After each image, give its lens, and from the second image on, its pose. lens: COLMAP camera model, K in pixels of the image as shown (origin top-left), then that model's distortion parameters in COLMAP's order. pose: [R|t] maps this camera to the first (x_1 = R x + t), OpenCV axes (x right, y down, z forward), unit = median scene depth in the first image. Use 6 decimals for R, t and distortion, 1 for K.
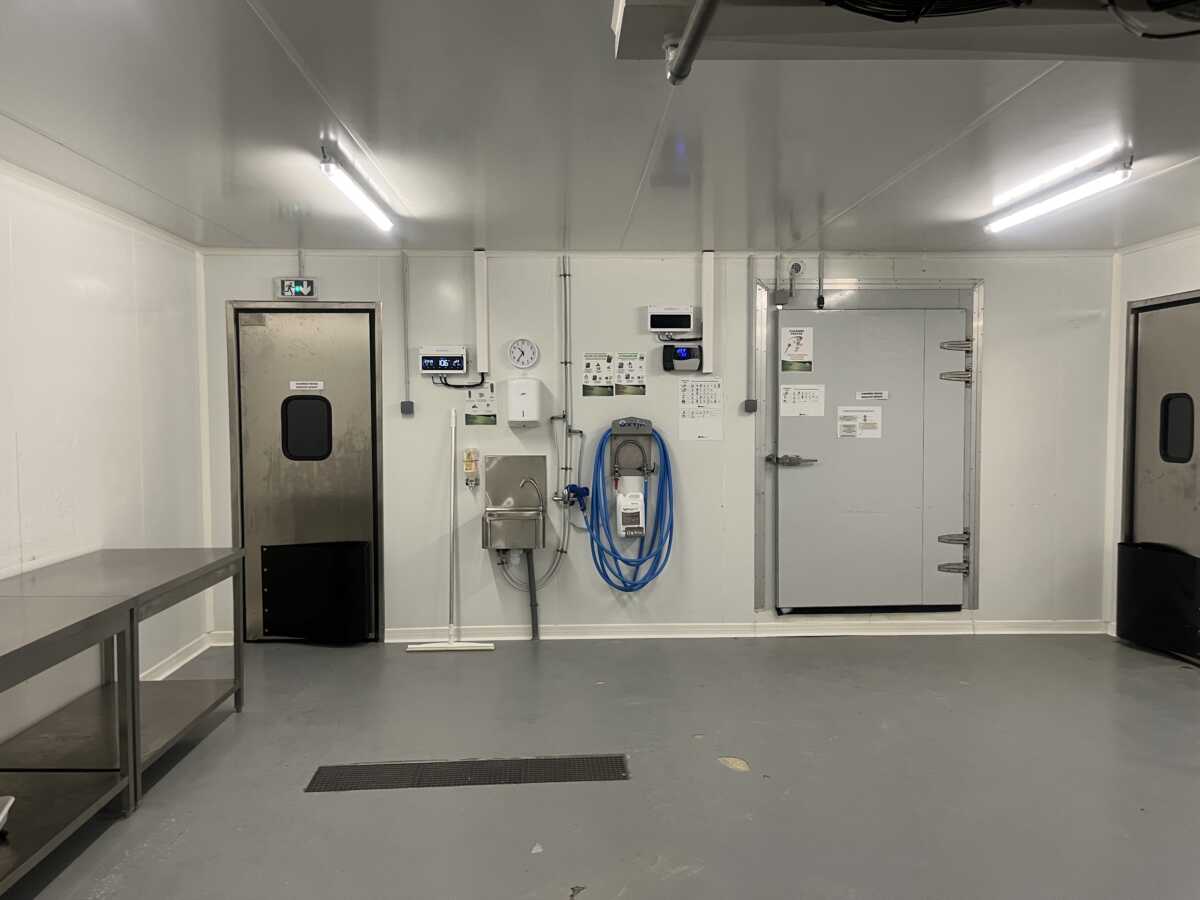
lens RADIAL K [[909.1, 0, 600.0], [0, 909.1, 450.0], [0, 0, 1]] dist [0.131689, -0.186082]
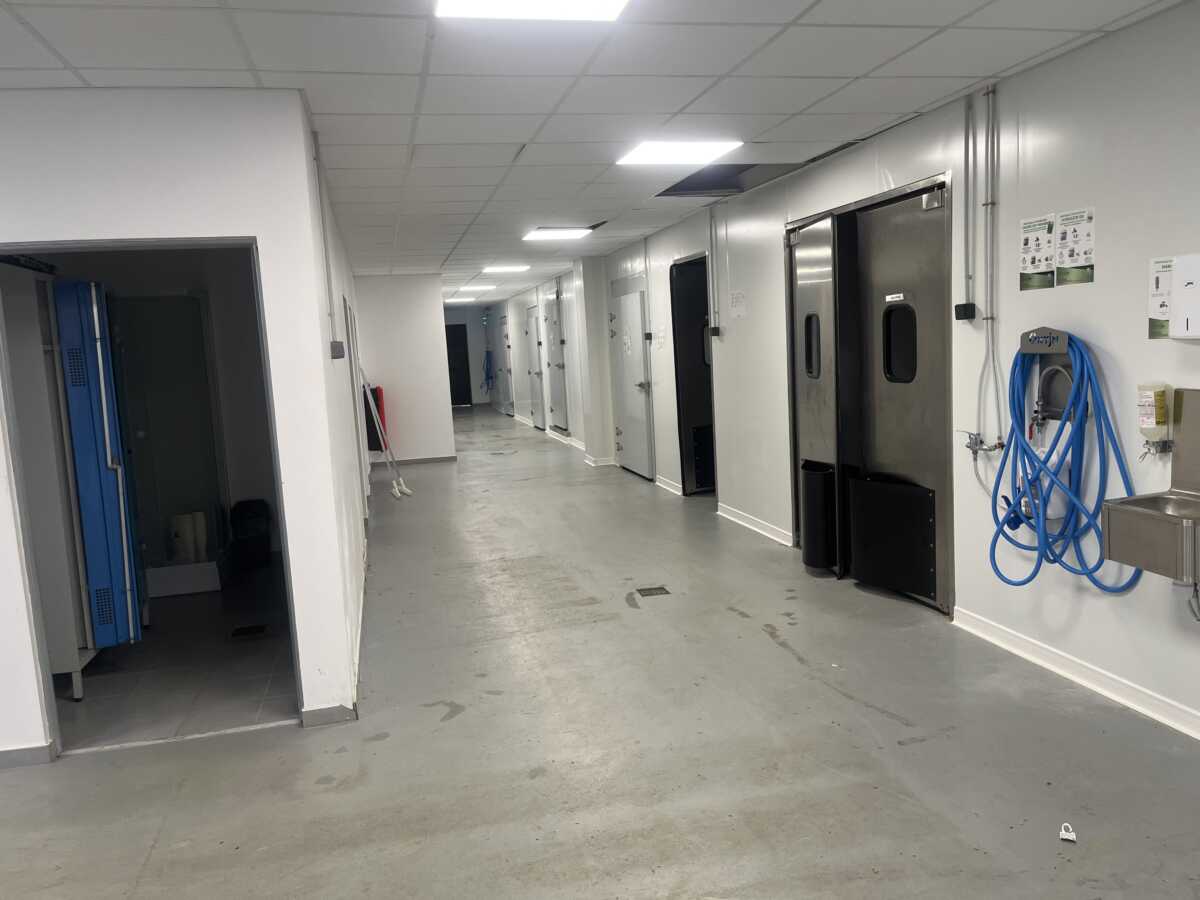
lens RADIAL K [[909.1, 0, 600.0], [0, 909.1, 450.0], [0, 0, 1]] dist [0.131689, -0.186082]
pose [[0.193218, 0.109556, -0.975020, 0.586749], [0.004654, 0.993633, 0.112570, -0.021909], [0.981145, -0.026288, 0.191478, 0.572724]]
